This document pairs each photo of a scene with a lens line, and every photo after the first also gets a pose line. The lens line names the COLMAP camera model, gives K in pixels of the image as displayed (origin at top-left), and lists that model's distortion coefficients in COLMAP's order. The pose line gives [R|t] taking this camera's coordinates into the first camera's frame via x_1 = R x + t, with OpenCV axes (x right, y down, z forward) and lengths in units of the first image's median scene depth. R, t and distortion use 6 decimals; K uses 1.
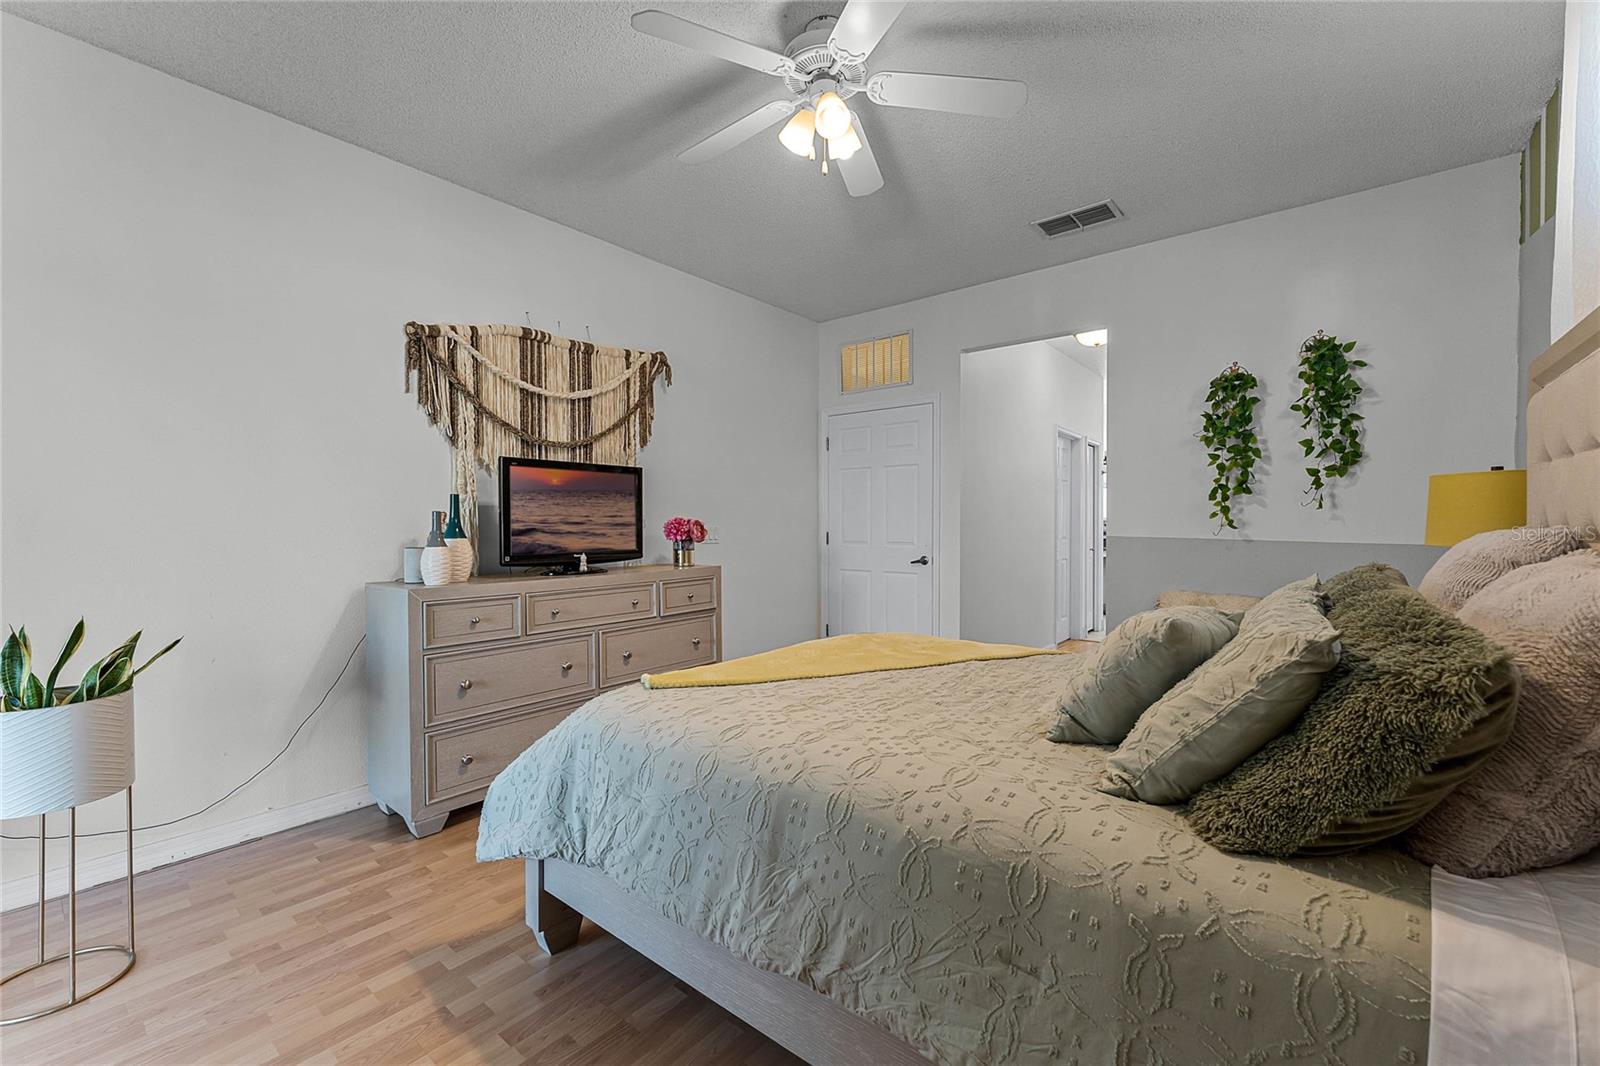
lens RADIAL K [[650.0, 0, 799.9], [0, 650.0, 541.1], [0, 0, 1]] dist [0.000740, -0.000098]
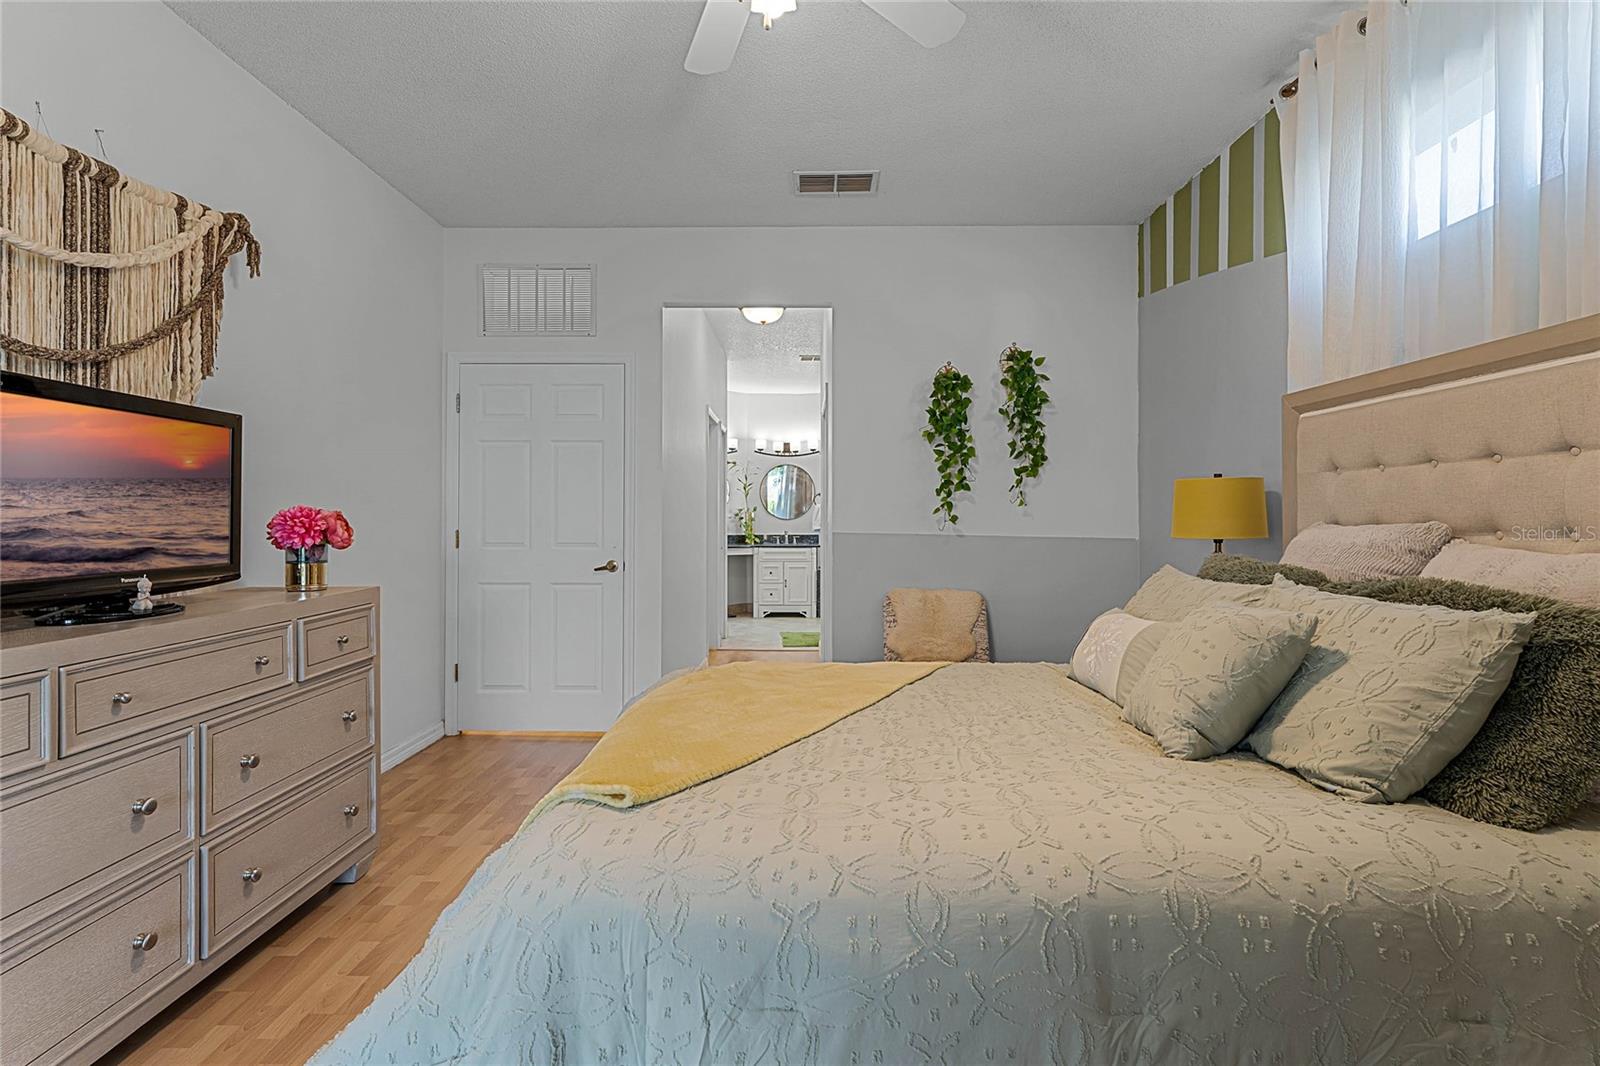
lens RADIAL K [[776.0, 0, 799.7], [0, 776.0, 522.0], [0, 0, 1]] dist [-0.000257, 0.000131]
pose [[0.787375, -0.000241, 0.616474, -0.274512], [0.014293, 0.999738, -0.017865, -0.004222], [-0.616308, 0.022878, 0.787173, 0.191366]]
